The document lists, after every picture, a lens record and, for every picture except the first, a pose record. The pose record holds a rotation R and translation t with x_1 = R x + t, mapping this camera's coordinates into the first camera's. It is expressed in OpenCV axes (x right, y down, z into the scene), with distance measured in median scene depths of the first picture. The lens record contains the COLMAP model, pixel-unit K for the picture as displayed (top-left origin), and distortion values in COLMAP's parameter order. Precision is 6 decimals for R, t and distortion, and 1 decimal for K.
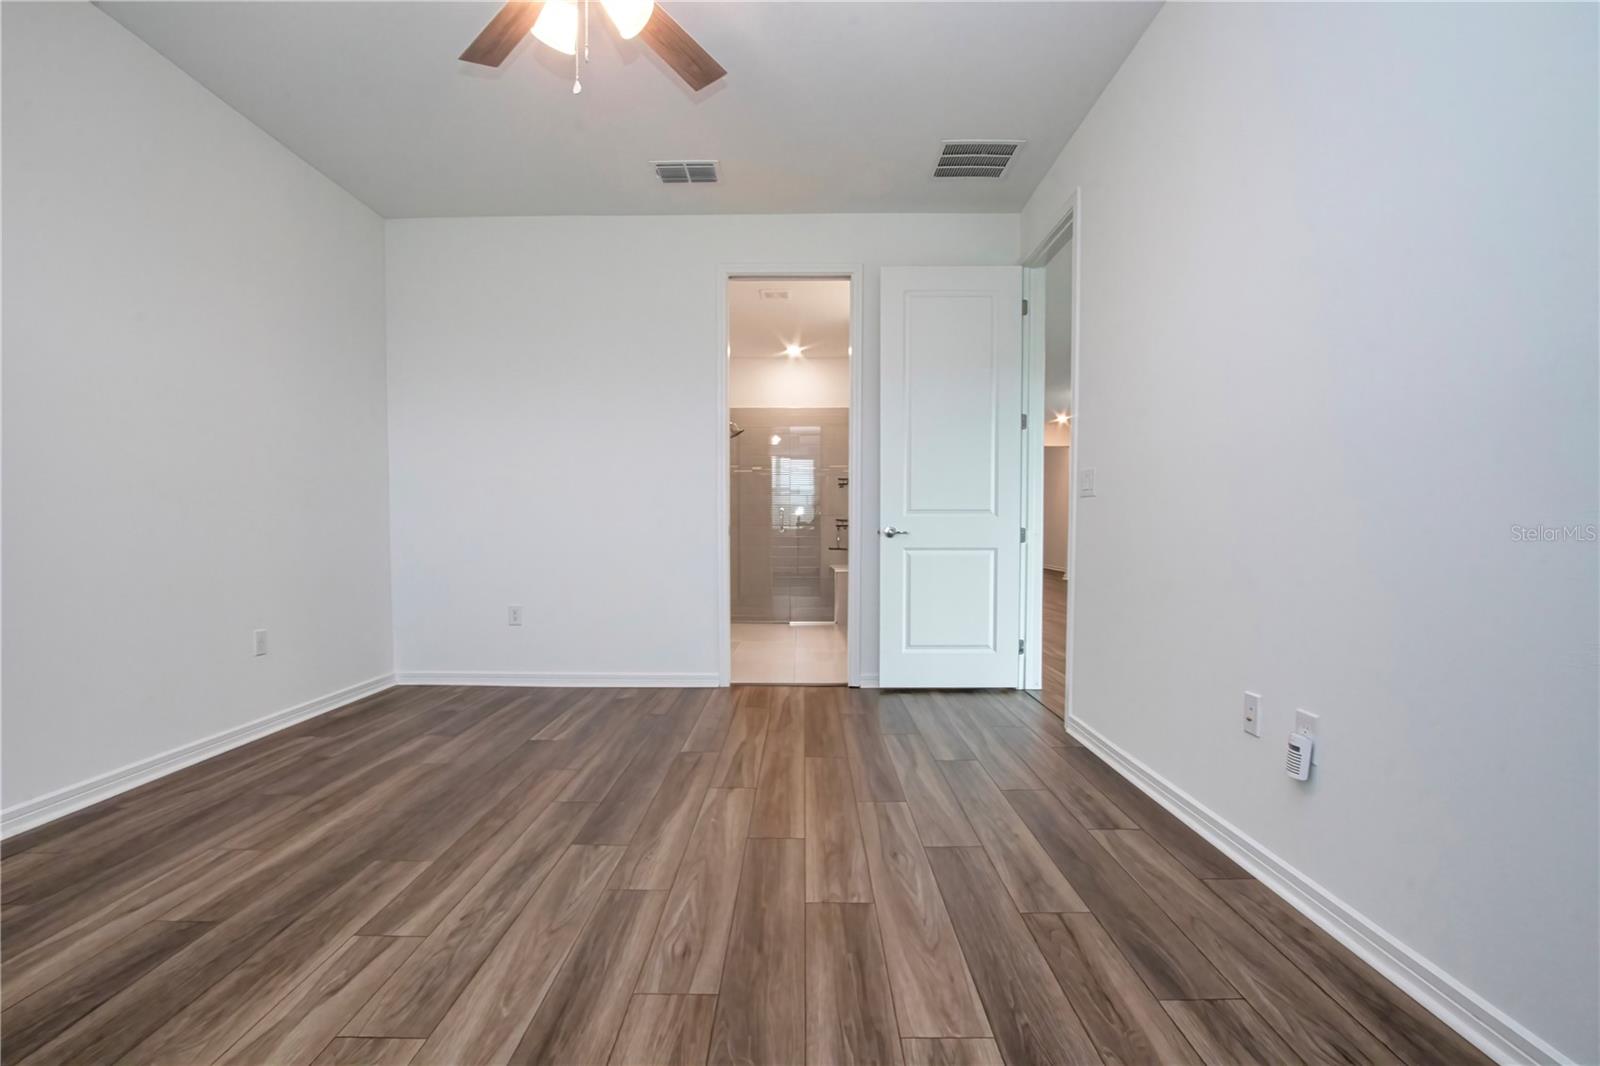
lens RADIAL K [[708.0, 0, 785.6], [0, 708.0, 545.8], [0, 0, 1]] dist [-0.010851, -0.000246]
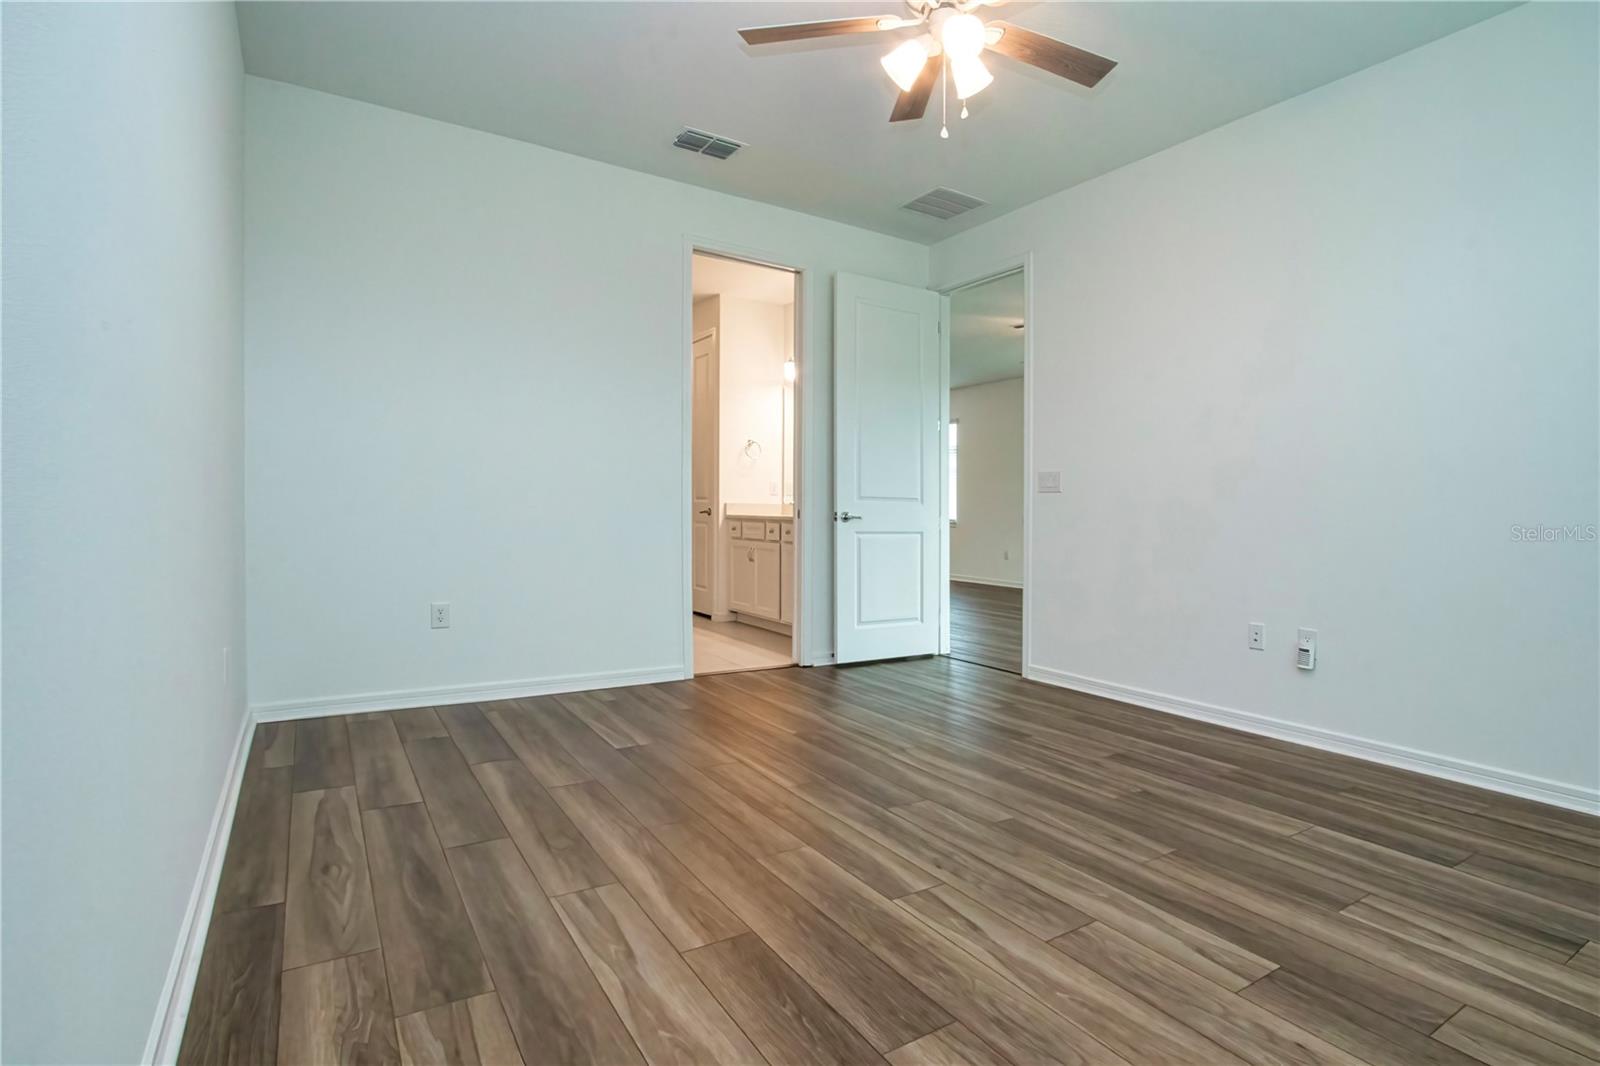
lens RADIAL K [[790.1, 0, 807.0], [0, 790.1, 505.4], [0, 0, 1]] dist [-0.013835, 0.000381]
pose [[0.835483, 0.019874, 0.549156, -0.832171], [-0.003092, 0.999500, -0.031468, 0.000810], [-0.549507, 0.024593, 0.835127, 0.043069]]
